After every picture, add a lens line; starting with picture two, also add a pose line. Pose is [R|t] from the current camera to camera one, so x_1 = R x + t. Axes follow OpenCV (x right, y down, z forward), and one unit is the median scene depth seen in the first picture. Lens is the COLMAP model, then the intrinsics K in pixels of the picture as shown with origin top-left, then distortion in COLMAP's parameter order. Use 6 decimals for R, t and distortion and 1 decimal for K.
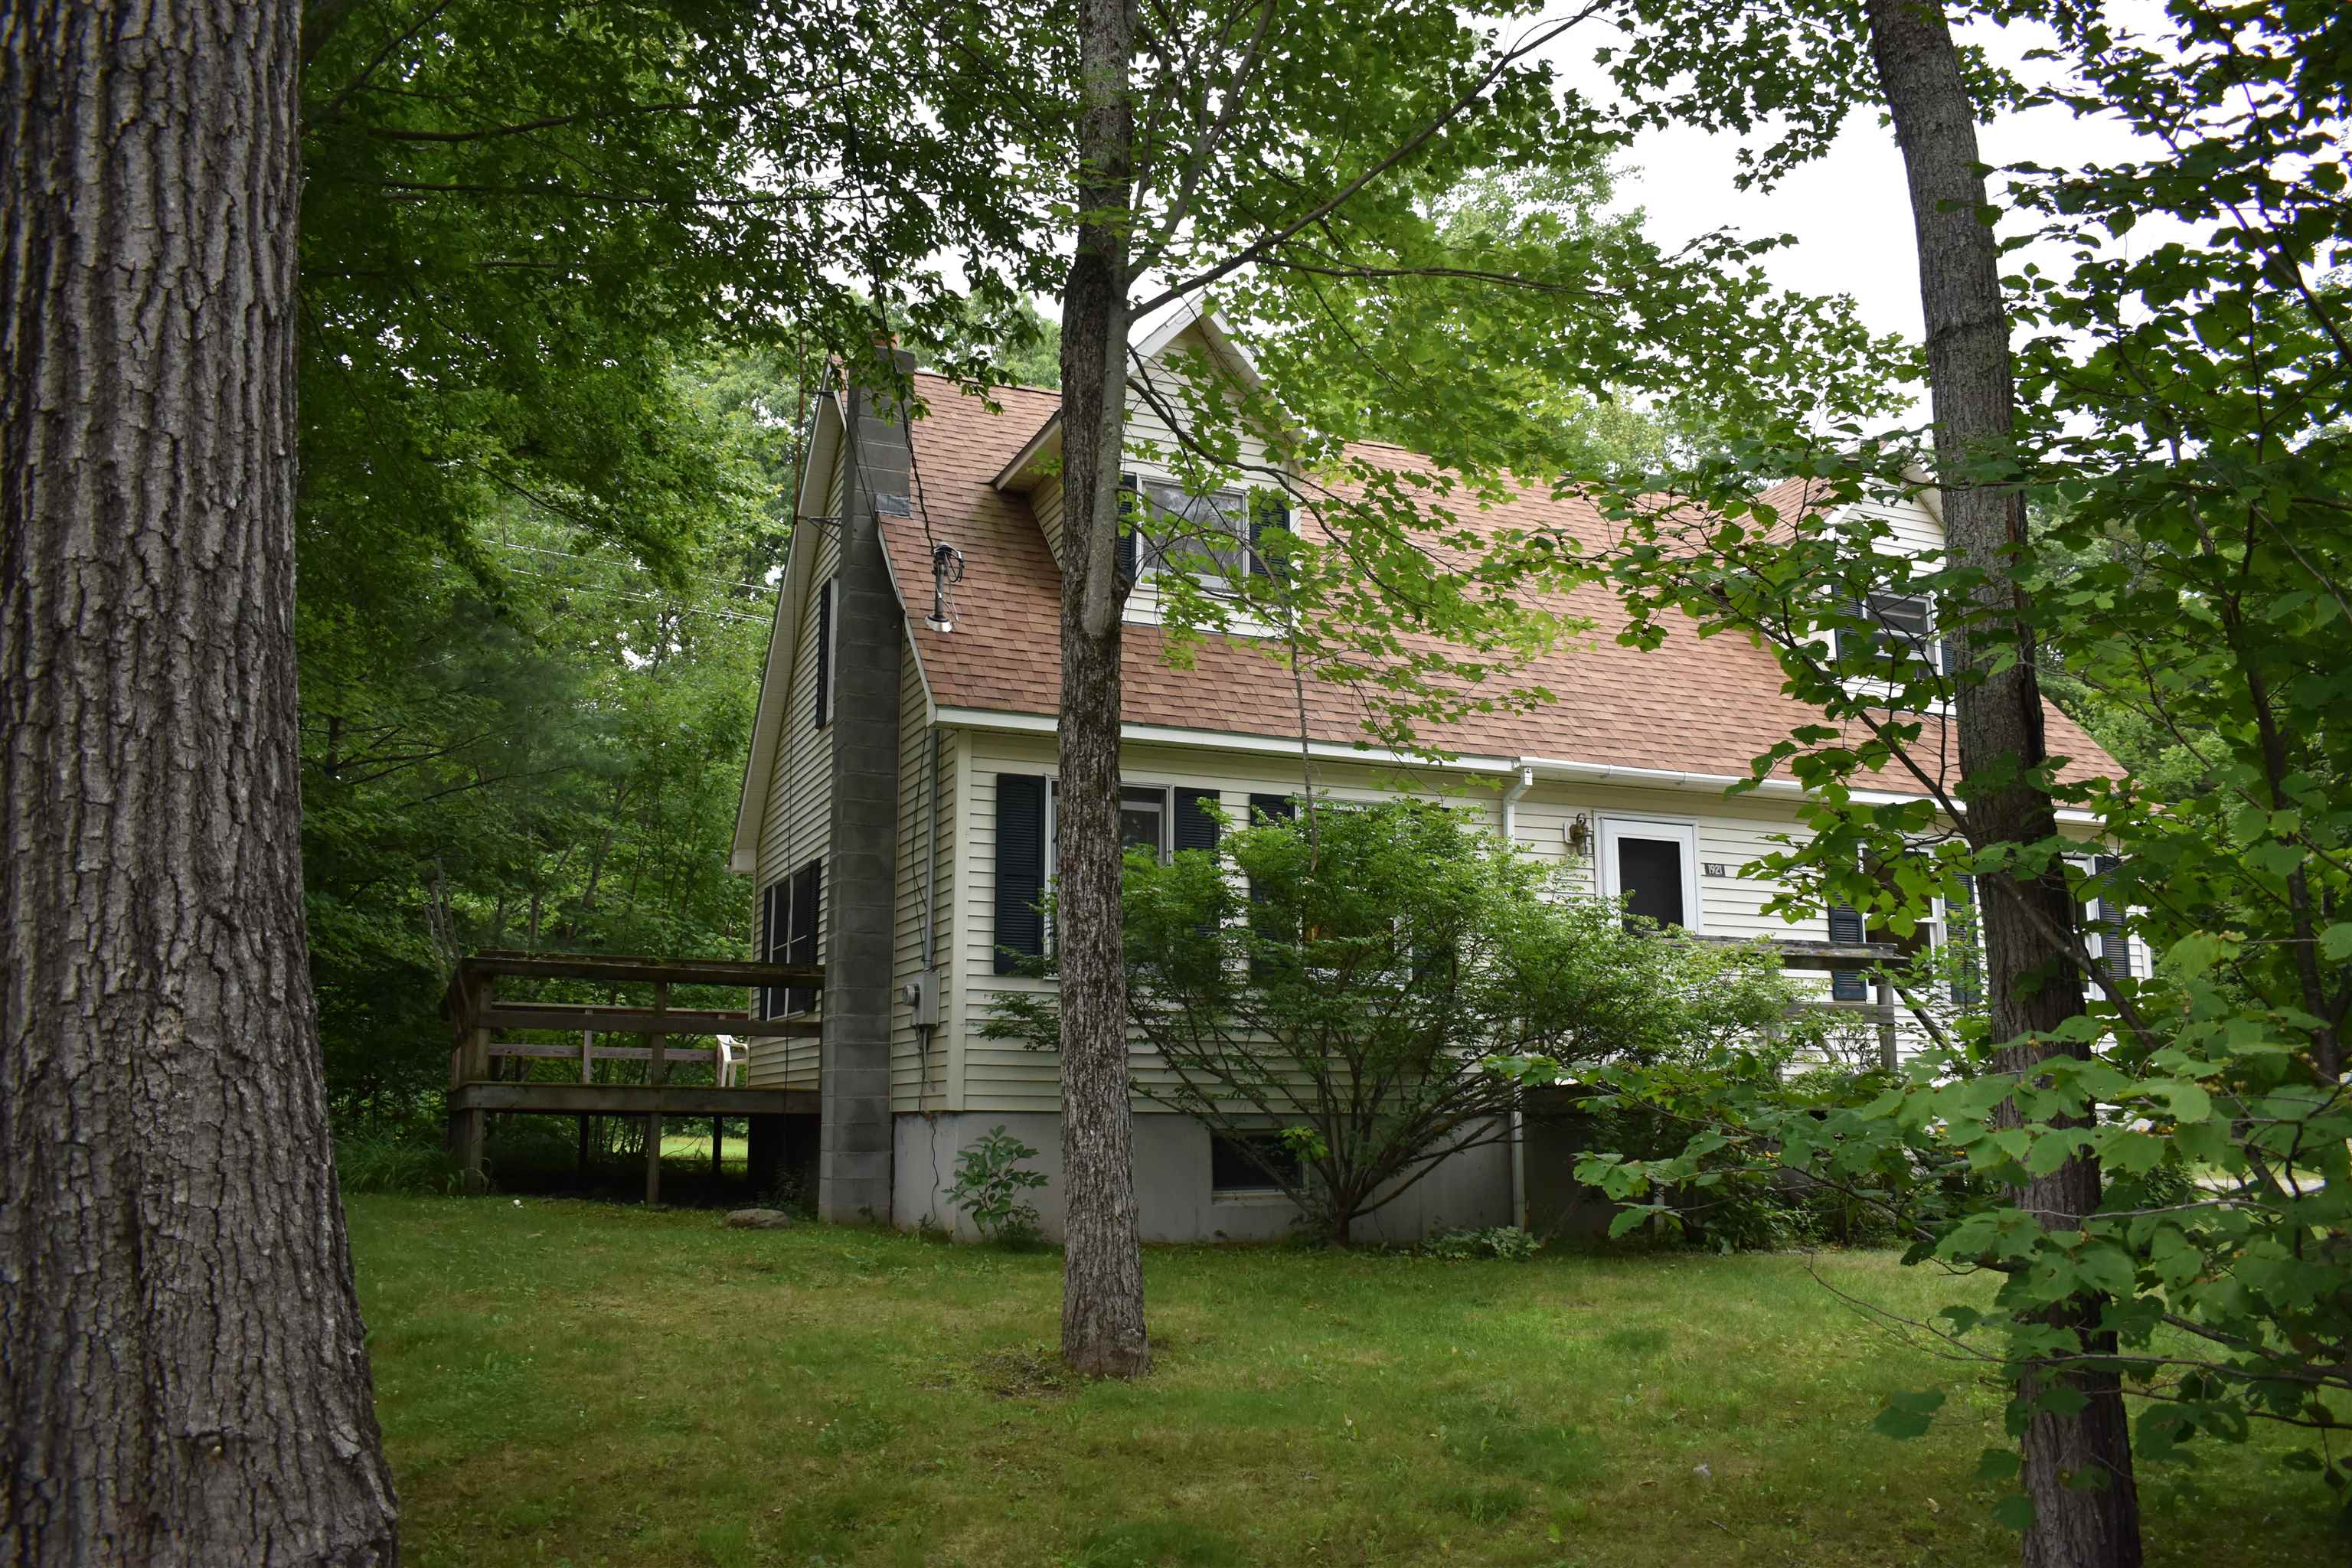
lens RADIAL K [[1876.4, 0, 1176.0], [0, 1876.4, 784.0], [0, 0, 1]] dist [-0.100794, 0.023137]
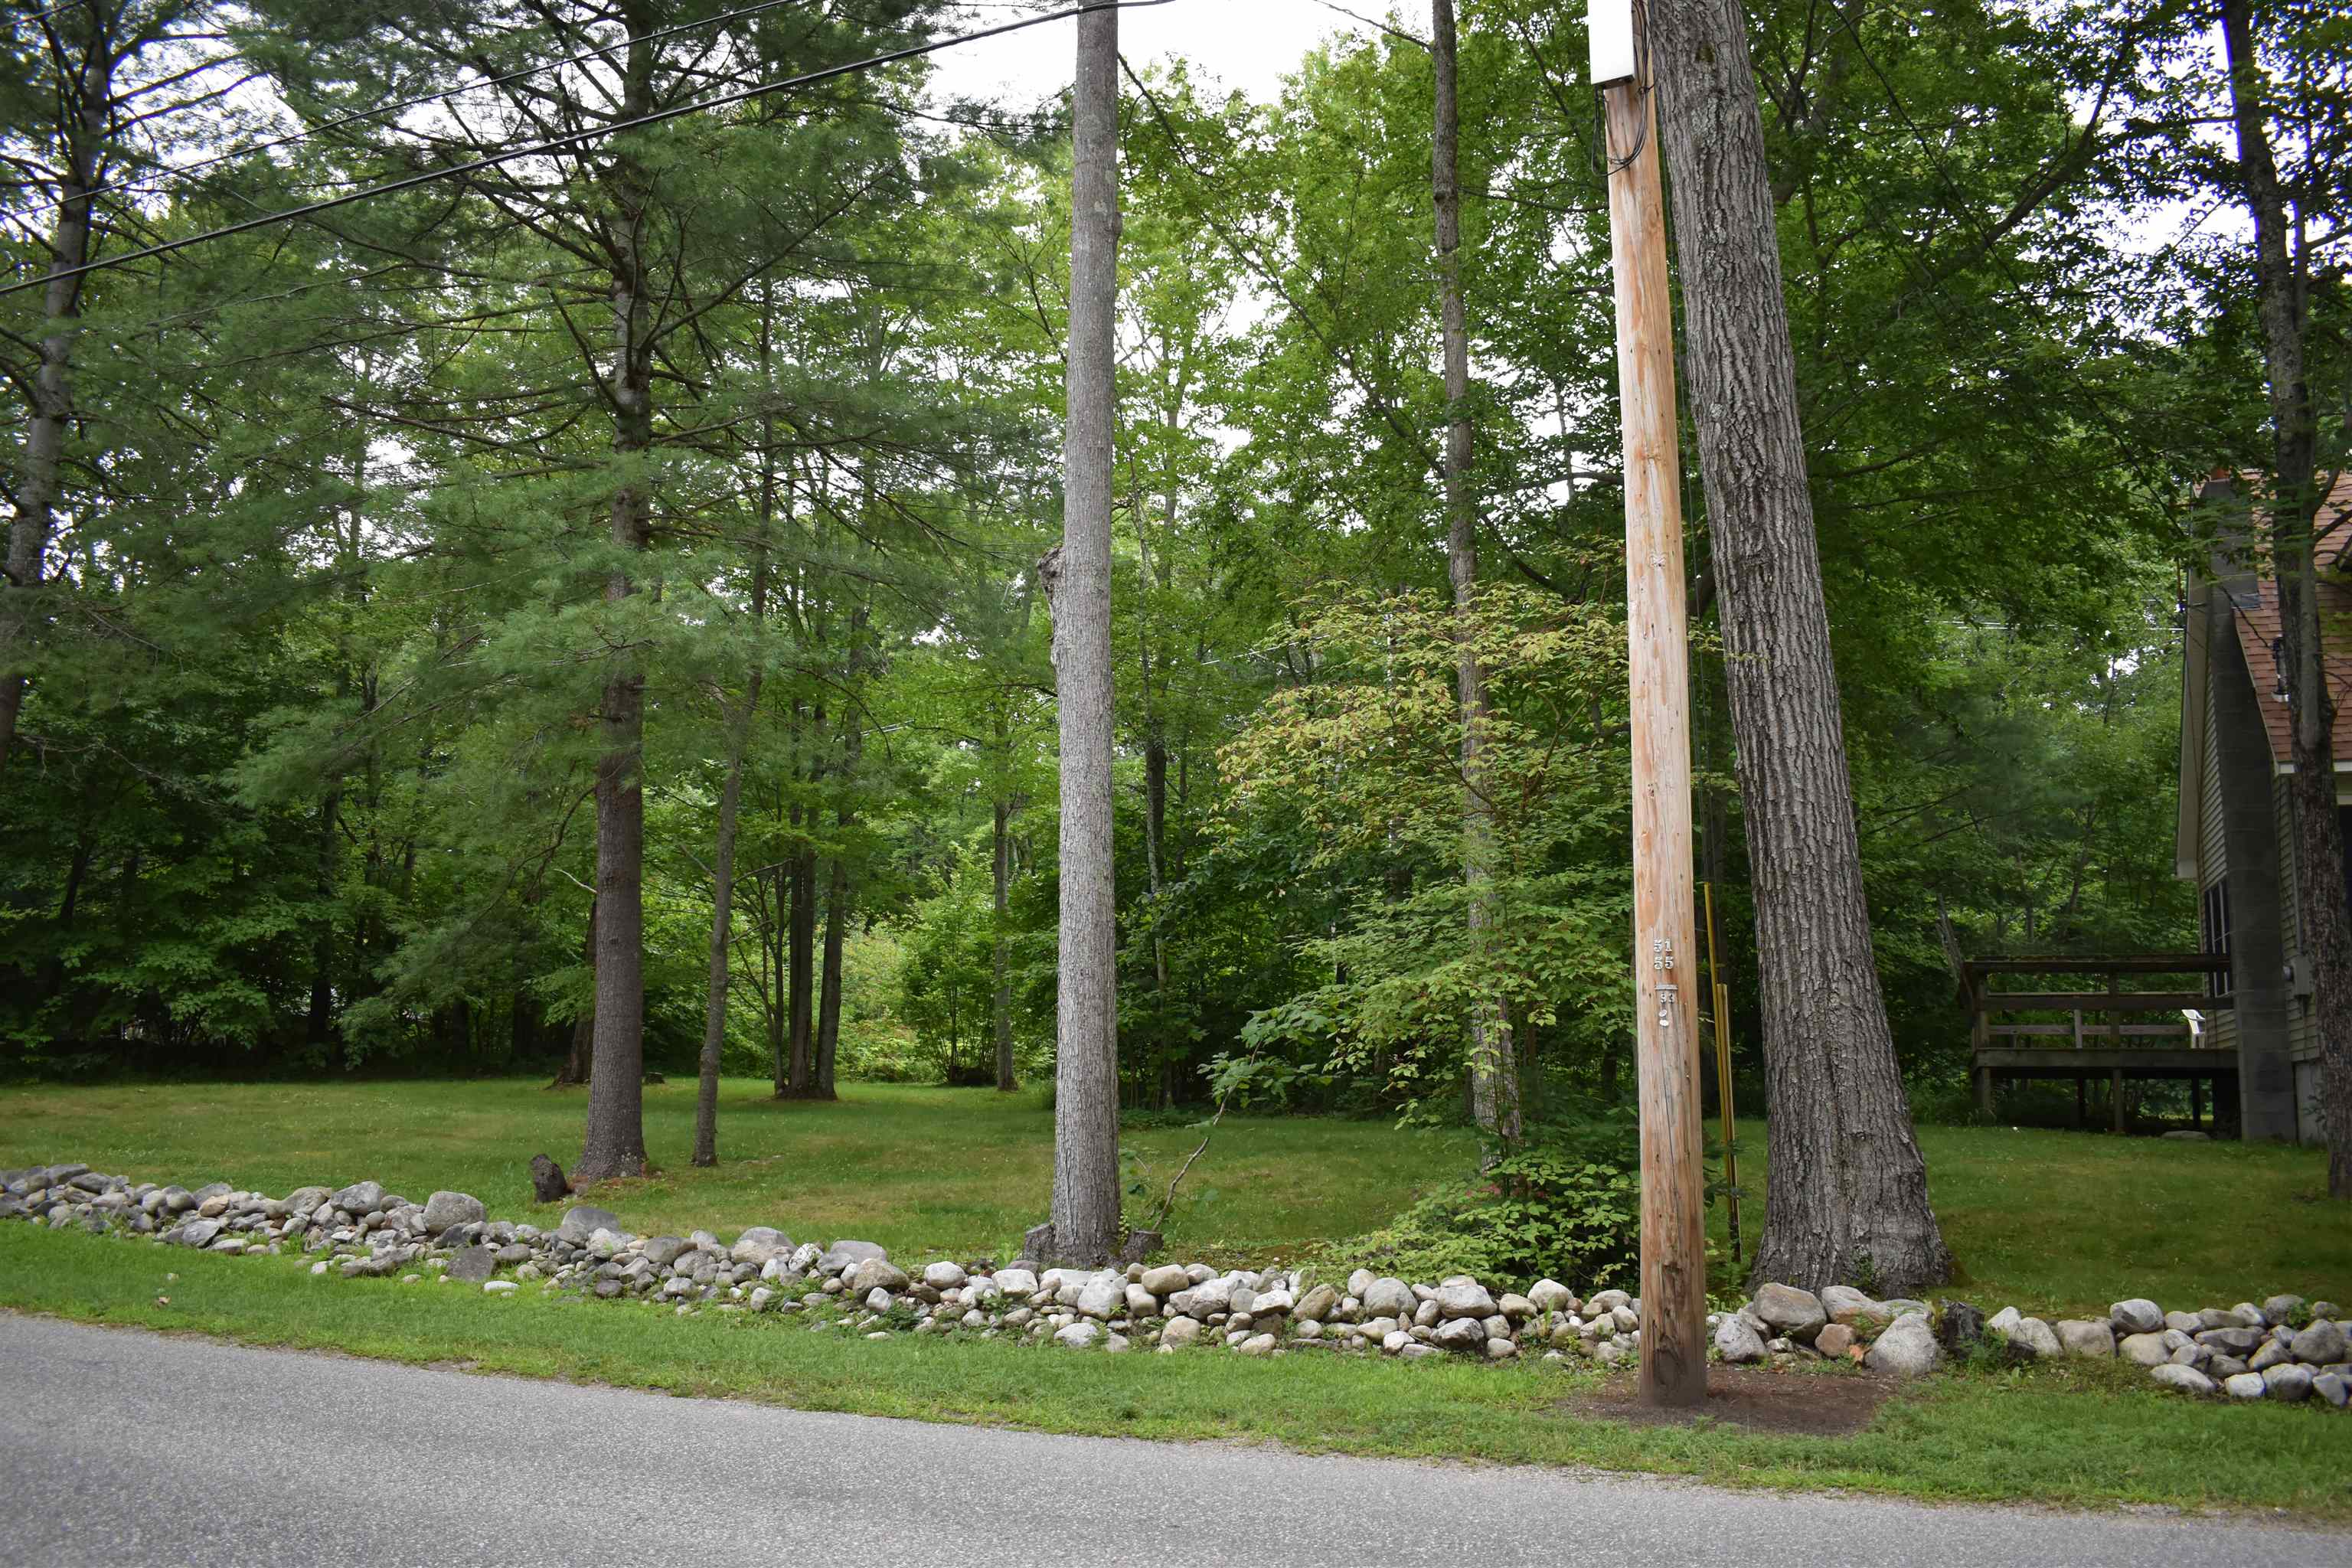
lens RADIAL K [[1876.4, 0, 1176.0], [0, 1876.4, 784.0], [0, 0, 1]] dist [-0.100794, 0.023137]
pose [[0.707578, -0.103832, -0.698965, 0.838986], [0.104499, 0.993645, -0.041820, -0.203747], [0.698865, -0.043450, 0.713932, -1.899705]]
